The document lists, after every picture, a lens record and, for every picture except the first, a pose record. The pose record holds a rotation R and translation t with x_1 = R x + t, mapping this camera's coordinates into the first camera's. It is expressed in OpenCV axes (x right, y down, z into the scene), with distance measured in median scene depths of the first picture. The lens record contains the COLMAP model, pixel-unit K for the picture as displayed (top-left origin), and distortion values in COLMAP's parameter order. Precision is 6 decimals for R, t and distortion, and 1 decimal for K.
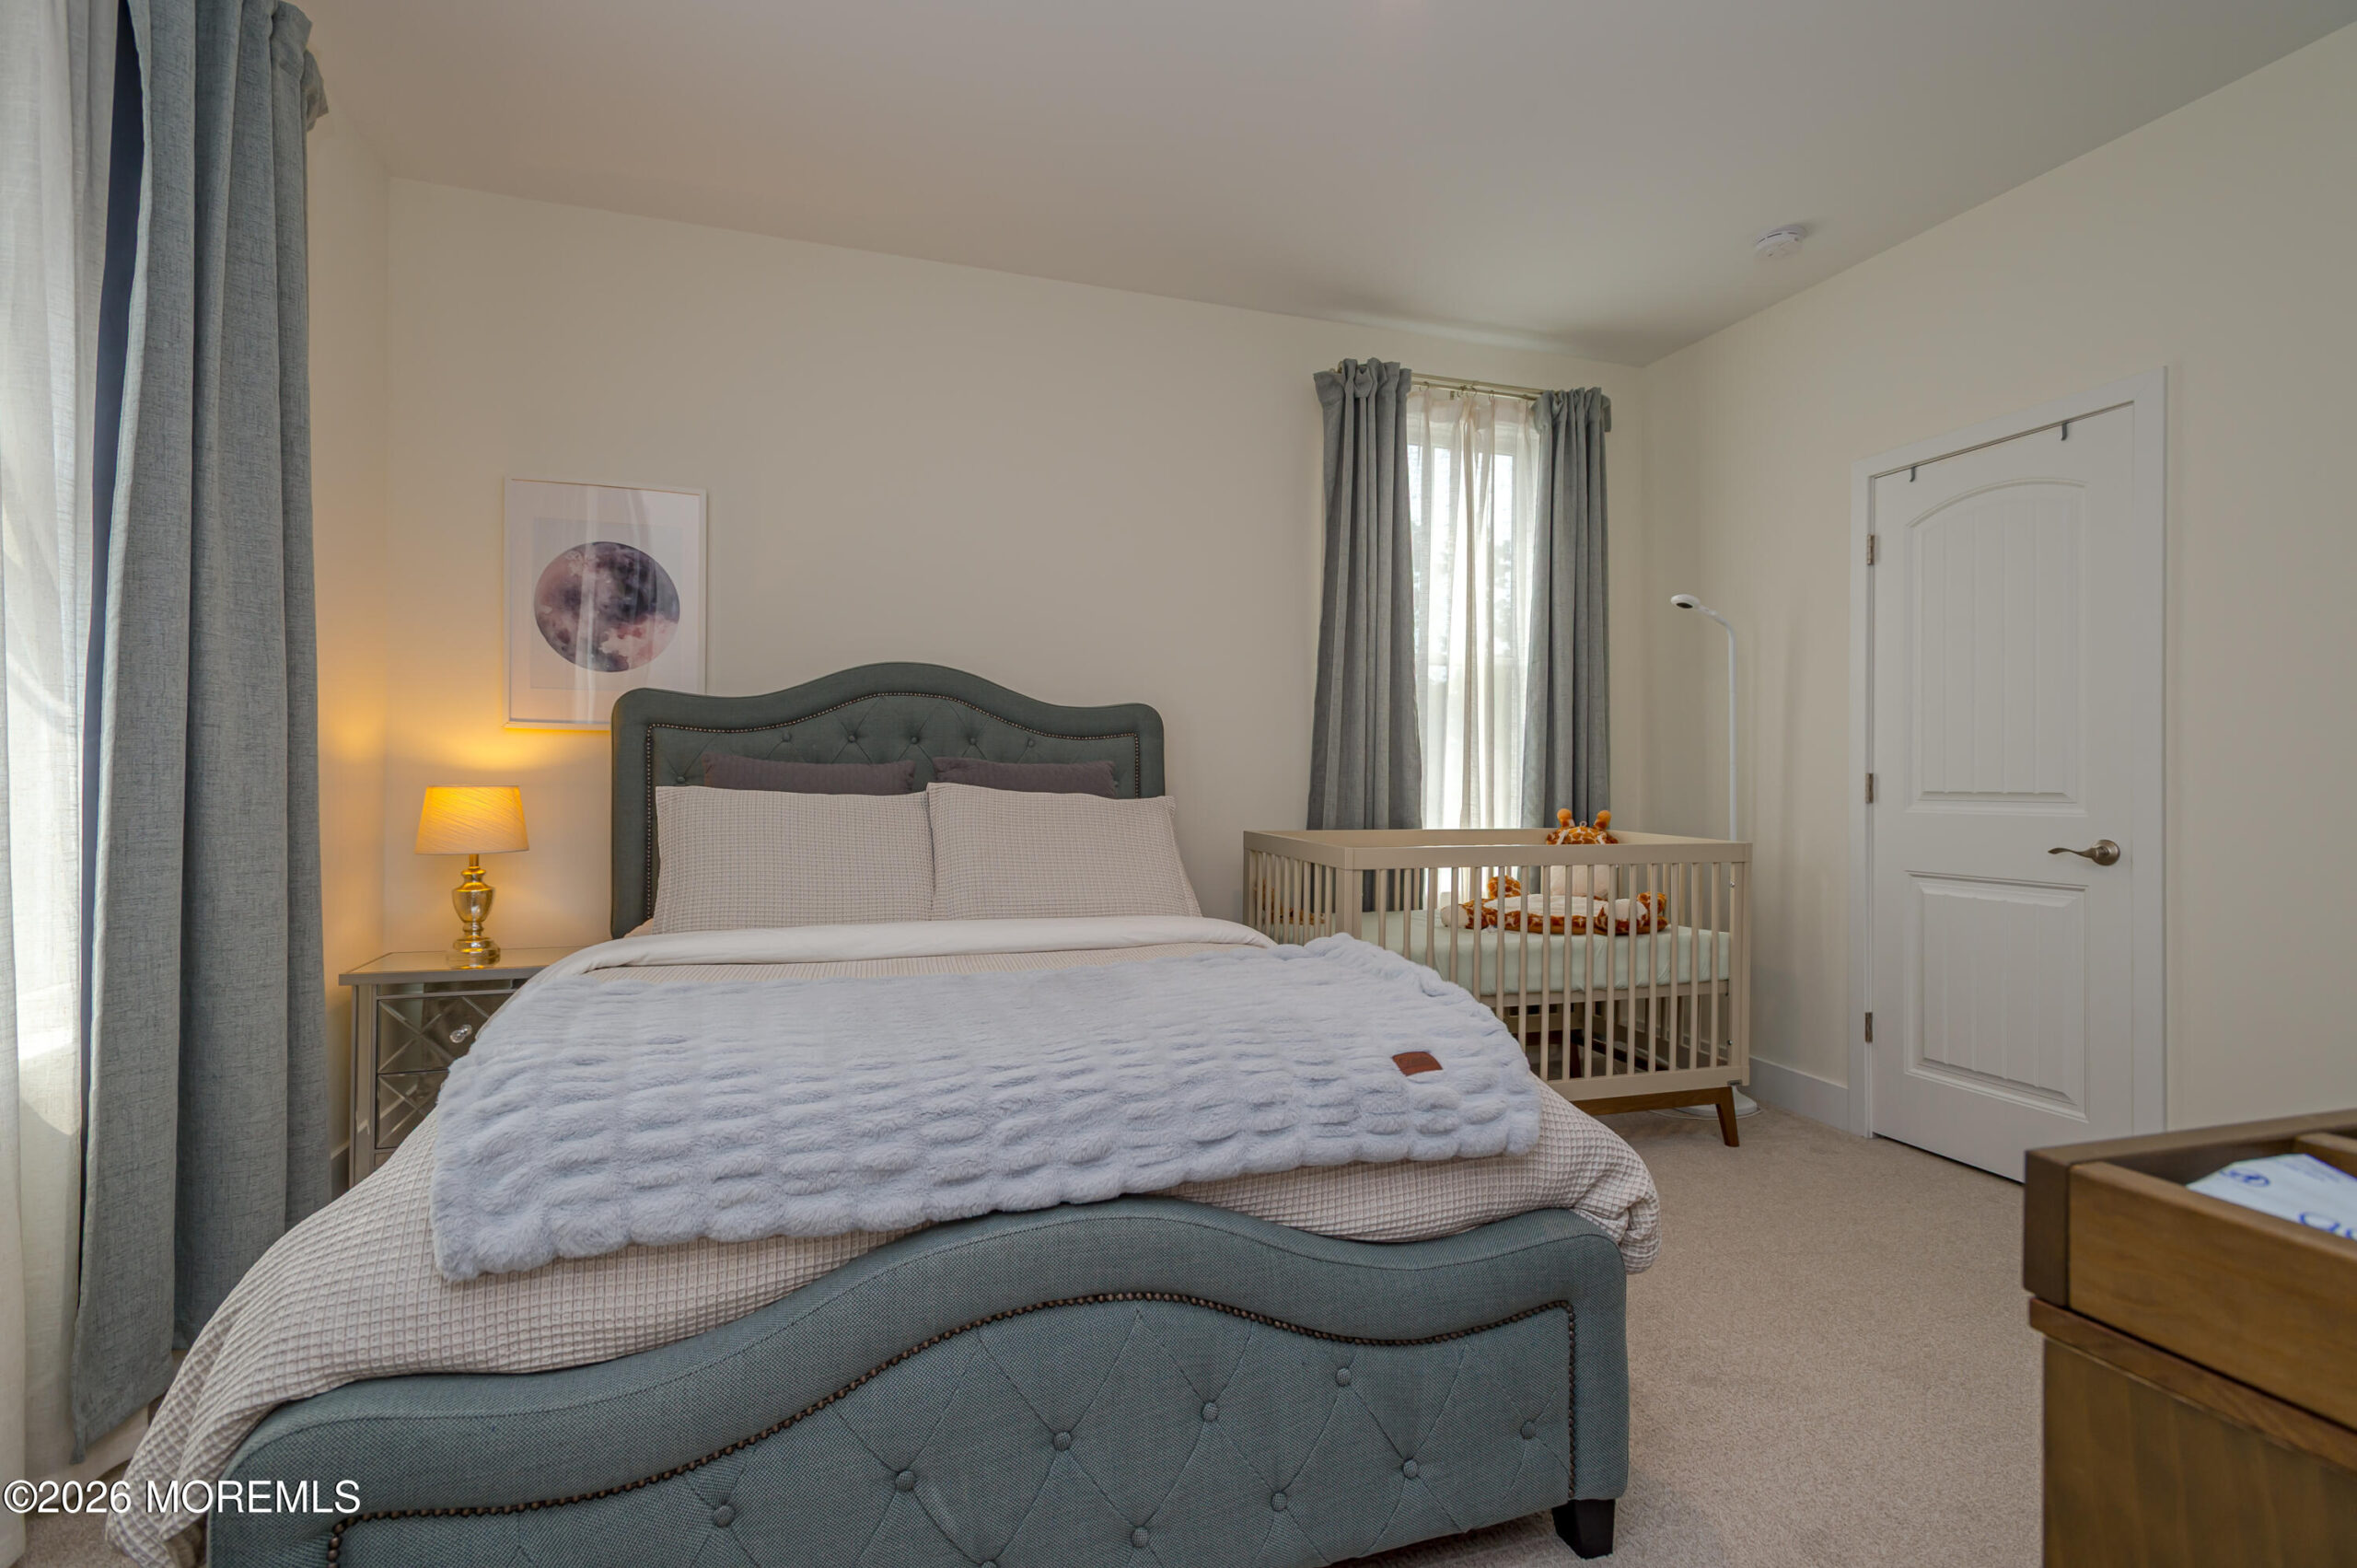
lens RADIAL K [[1090.9, 0, 1164.5], [0, 1090.9, 786.9], [0, 0, 1]] dist [0.016032, -0.003481]
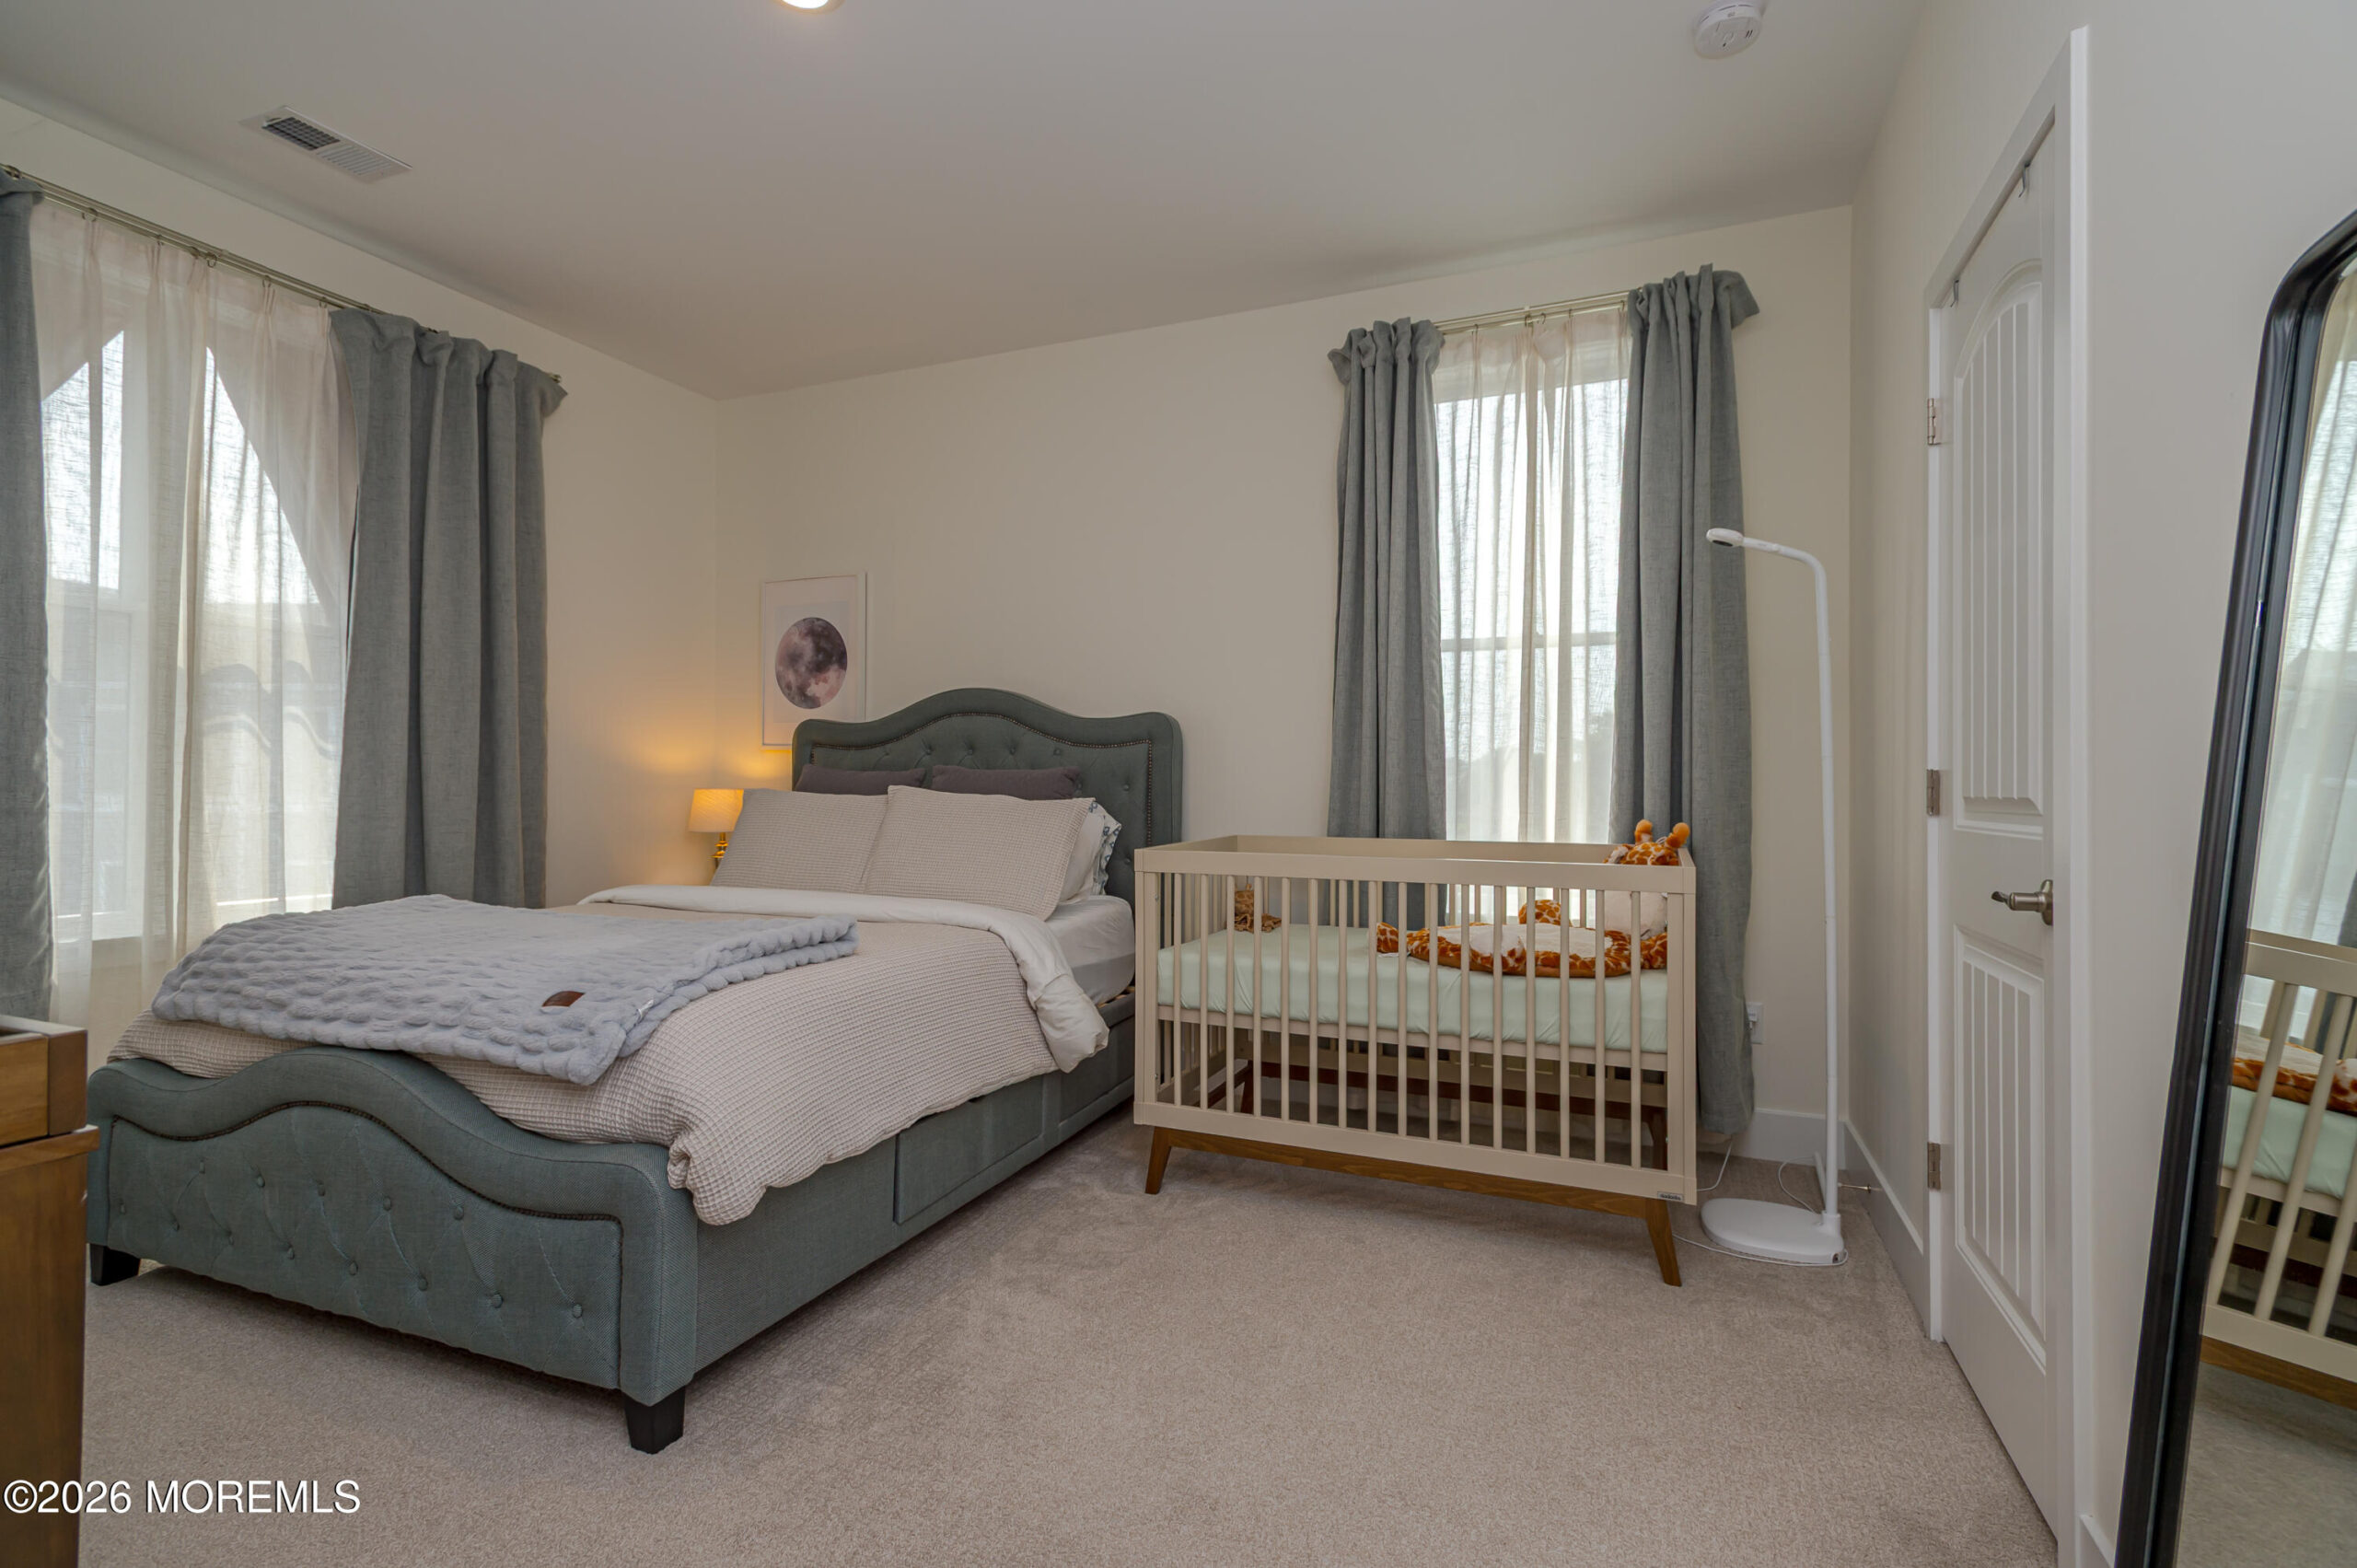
lens RADIAL K [[1090.9, 0, 1164.1], [0, 1090.9, 775.8], [0, 0, 1]] dist [0.016032, -0.003481]
pose [[0.756092, -0.009654, -0.654395, 0.702328], [-0.004216, 0.999799, -0.019621, 0.006611], [0.654452, 0.017595, 0.755899, 0.215135]]
